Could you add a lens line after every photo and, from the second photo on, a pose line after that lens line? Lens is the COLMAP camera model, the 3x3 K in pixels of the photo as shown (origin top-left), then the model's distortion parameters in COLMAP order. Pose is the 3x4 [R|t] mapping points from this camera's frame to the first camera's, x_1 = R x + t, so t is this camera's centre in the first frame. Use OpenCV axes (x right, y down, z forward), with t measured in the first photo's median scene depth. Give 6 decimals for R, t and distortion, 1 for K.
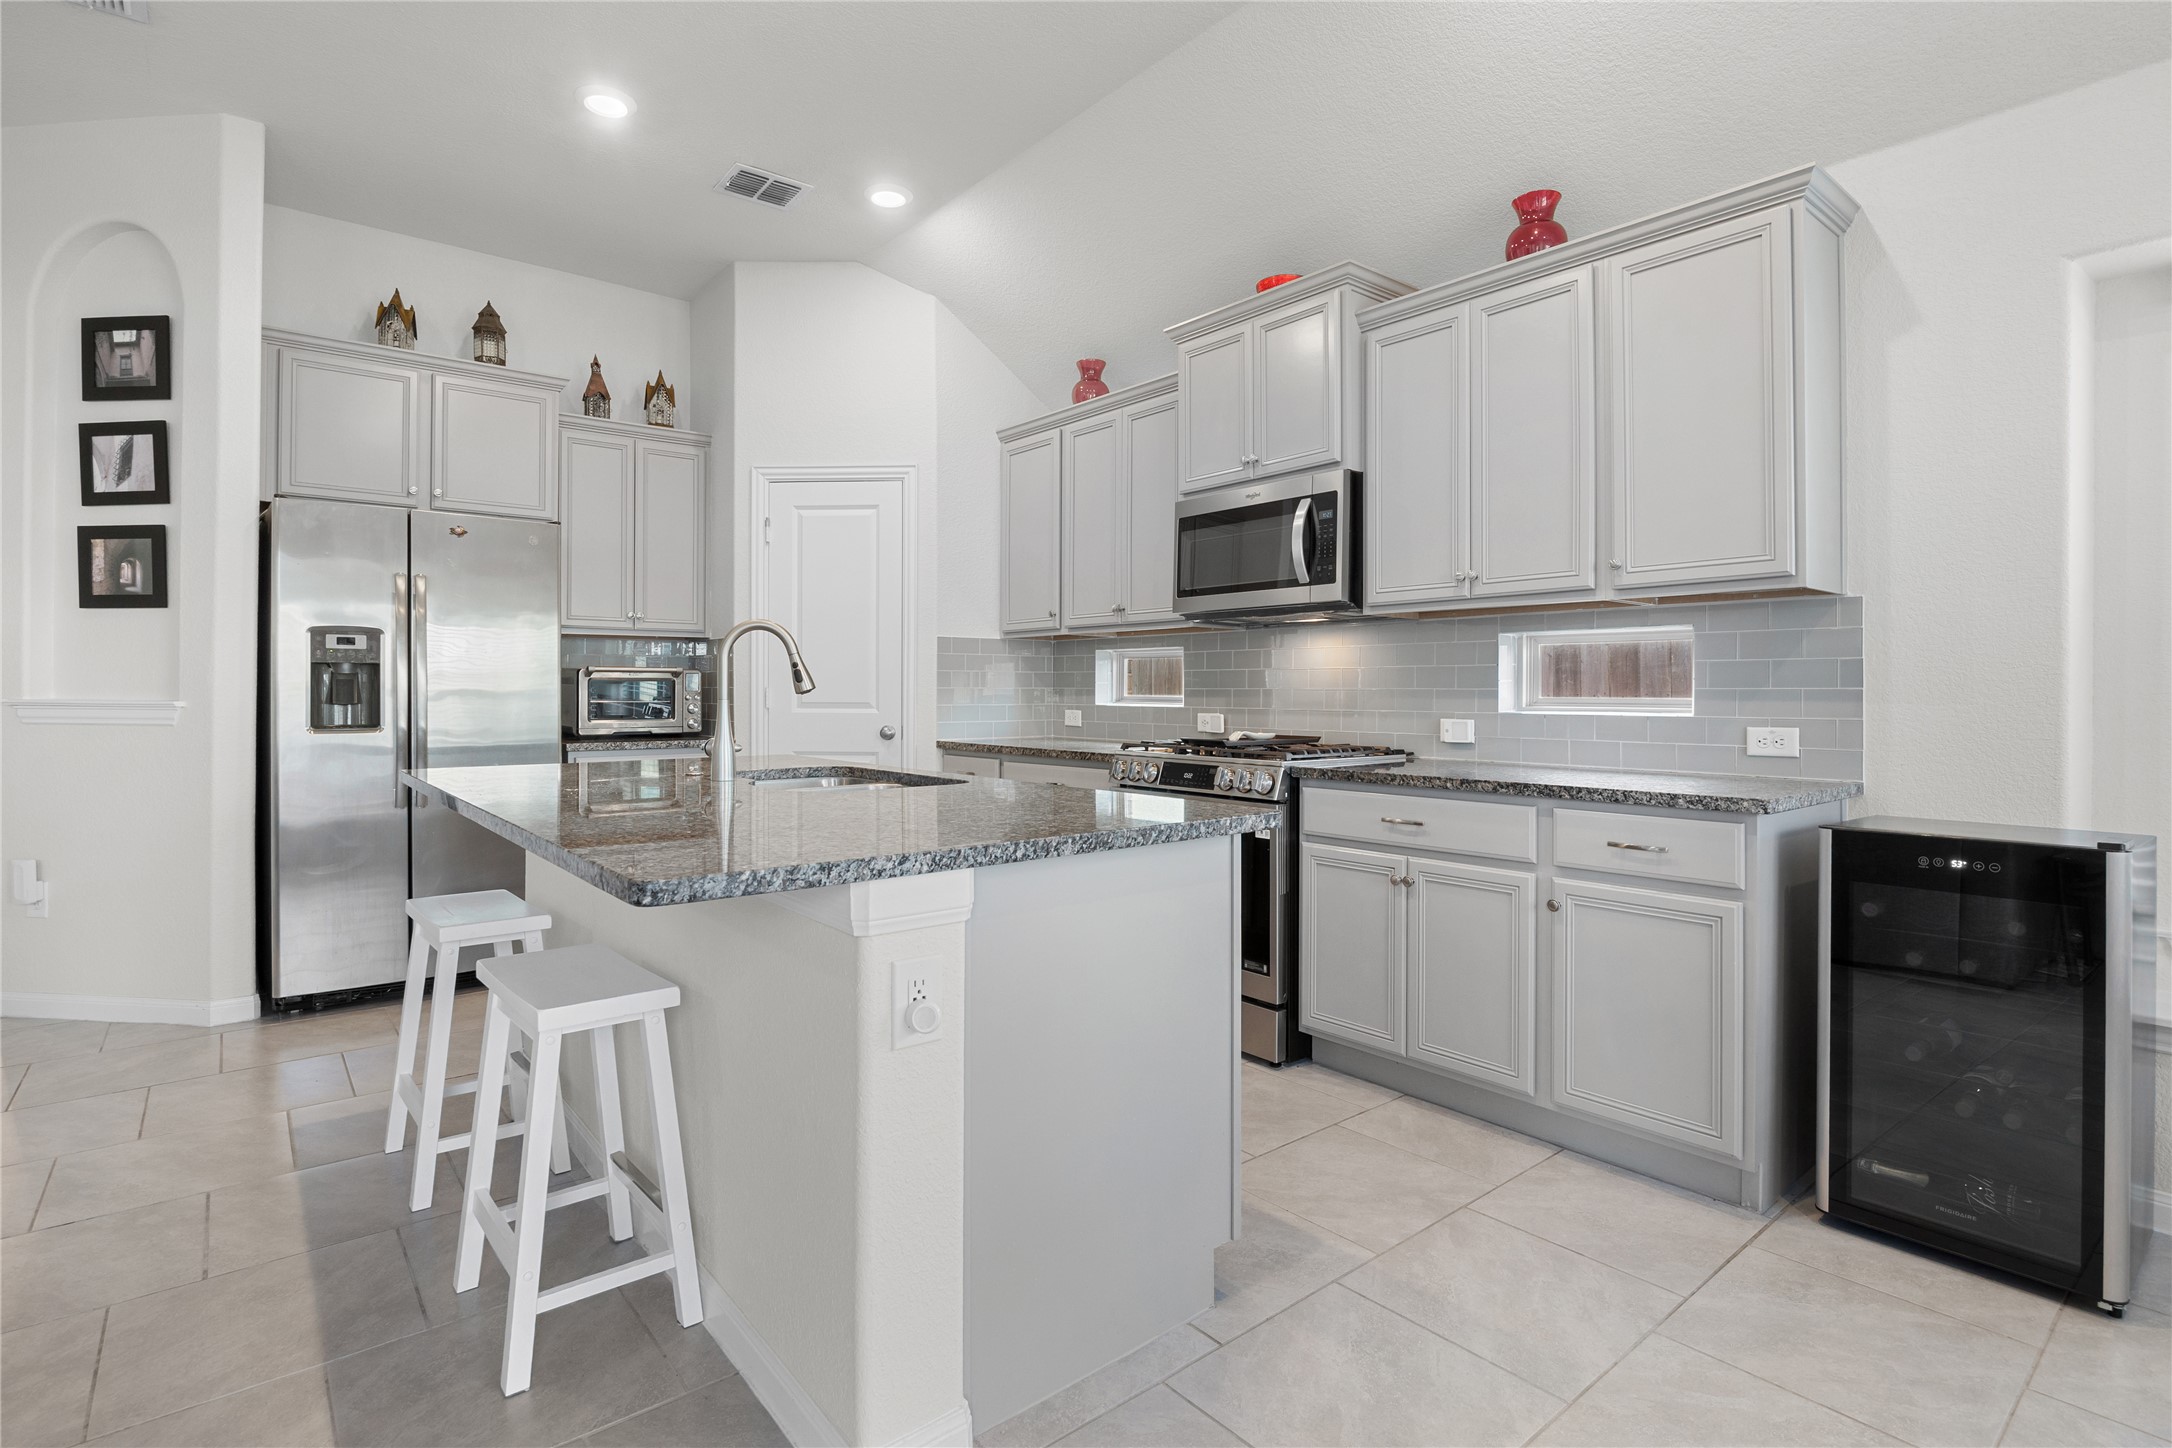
lens RADIAL K [[1055.8, 0, 1087.3], [0, 1055.8, 686.4], [0, 0, 1]] dist [-0.021955, -0.000326]
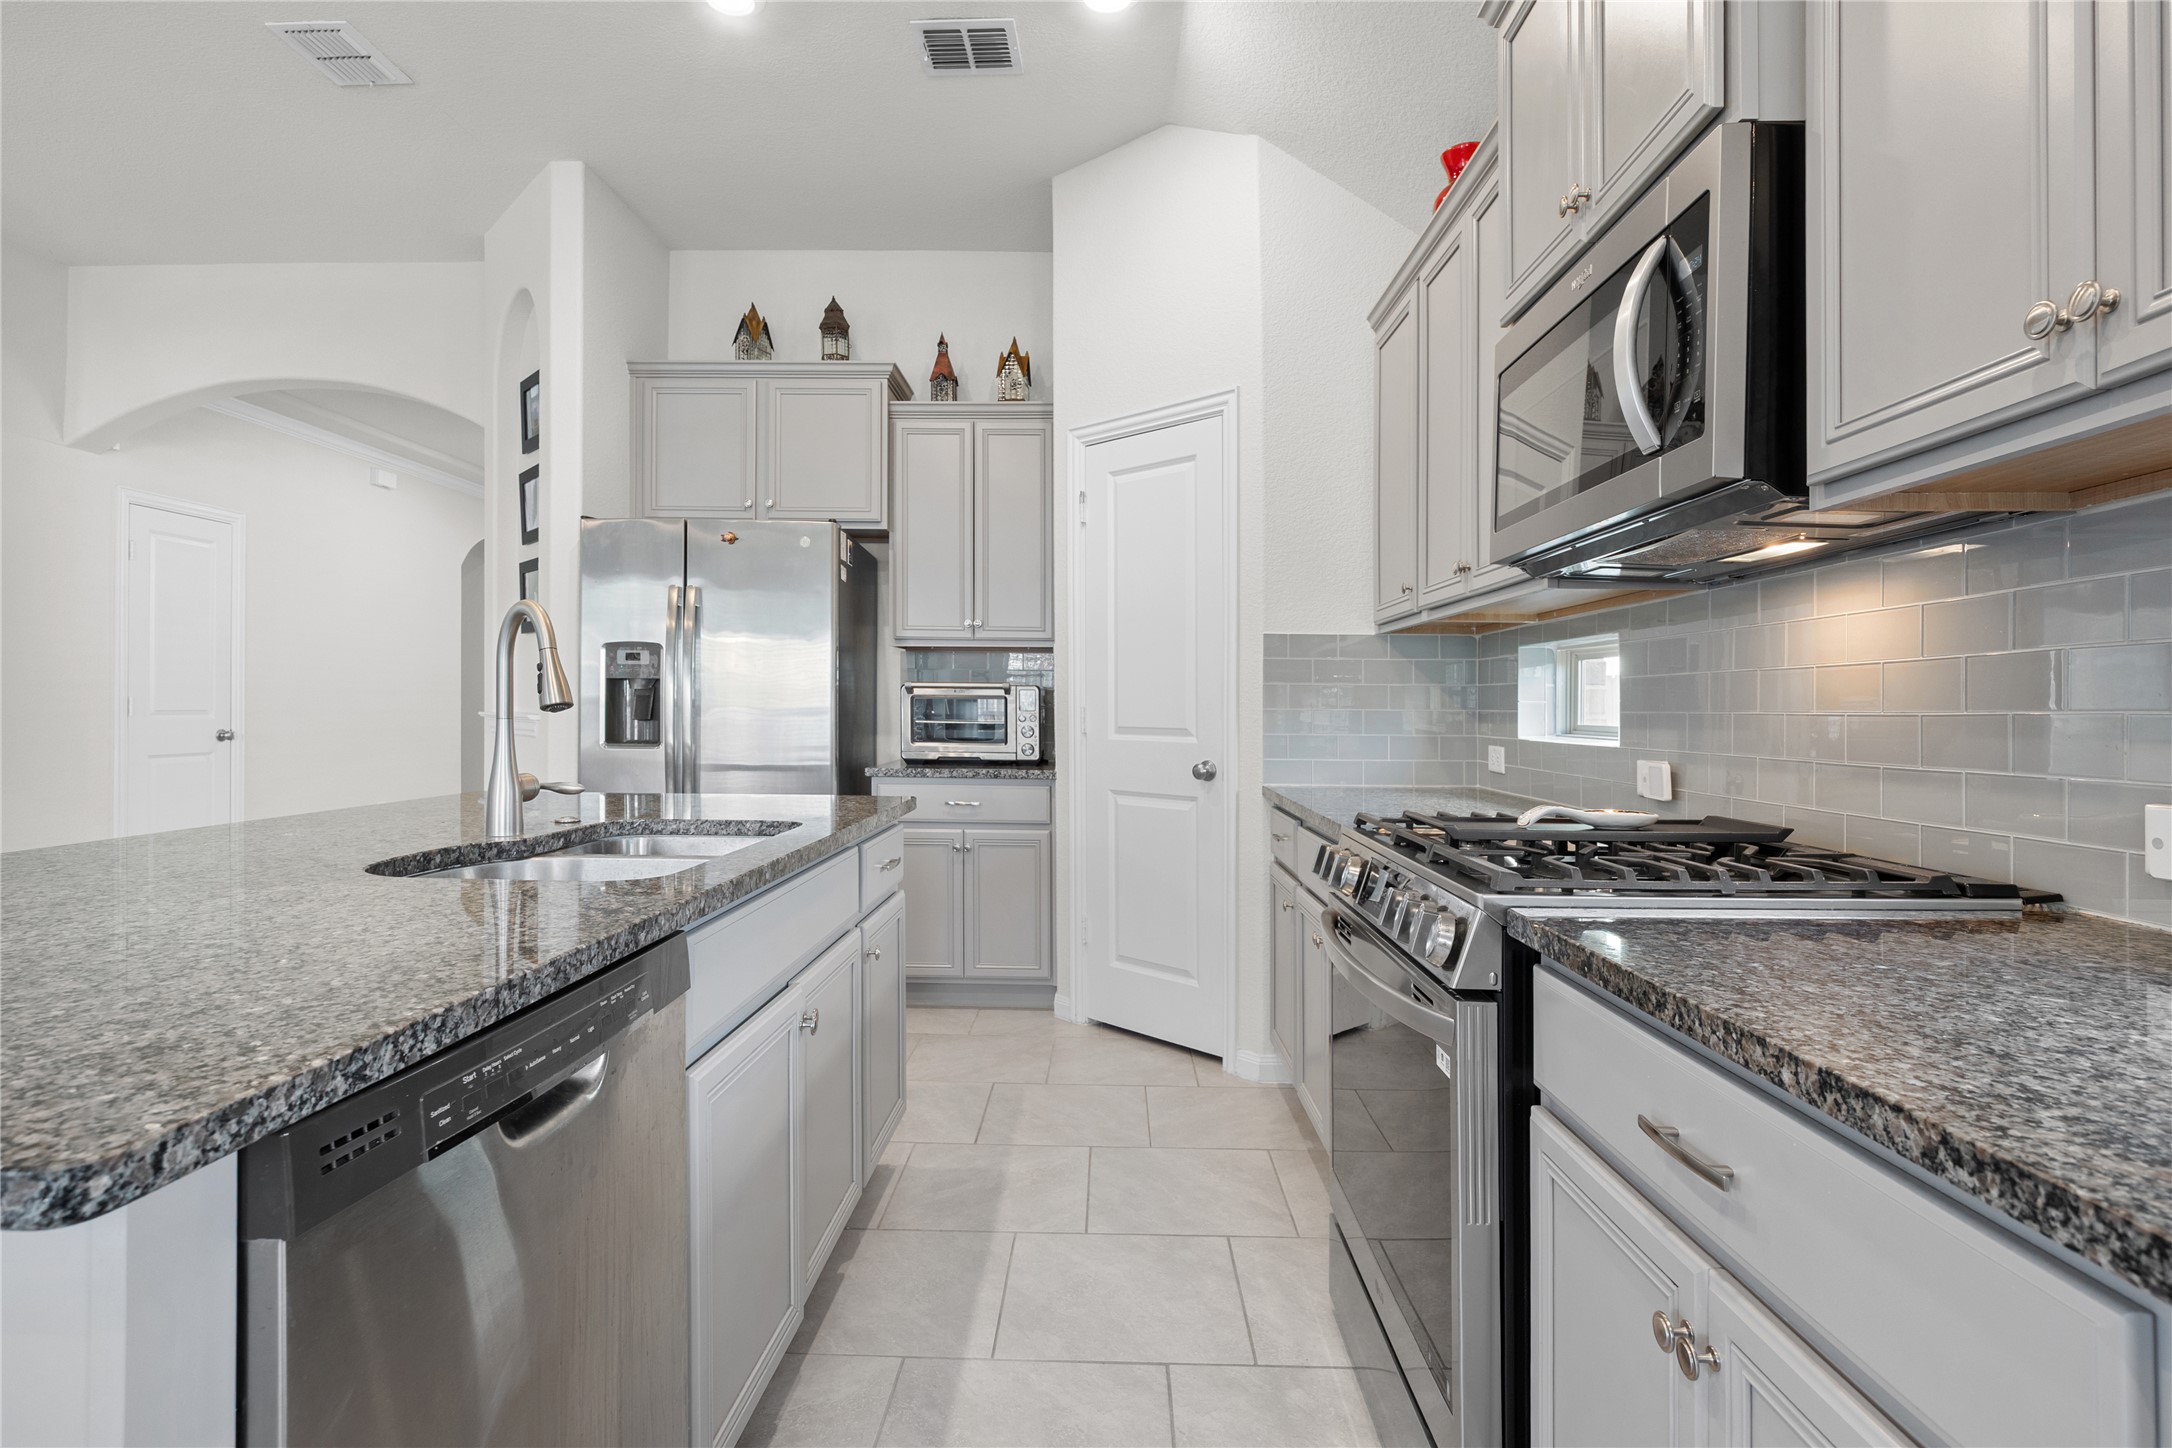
lens RADIAL K [[1069.6, 0, 1092.3], [0, 1069.6, 709.3], [0, 0, 1]] dist [-0.003986, -0.000423]
pose [[0.763583, 0.006394, -0.645677, 0.245072], [-0.006702, 0.999976, 0.001977, 0.001542], [0.645674, 0.002818, 0.763608, 0.438239]]
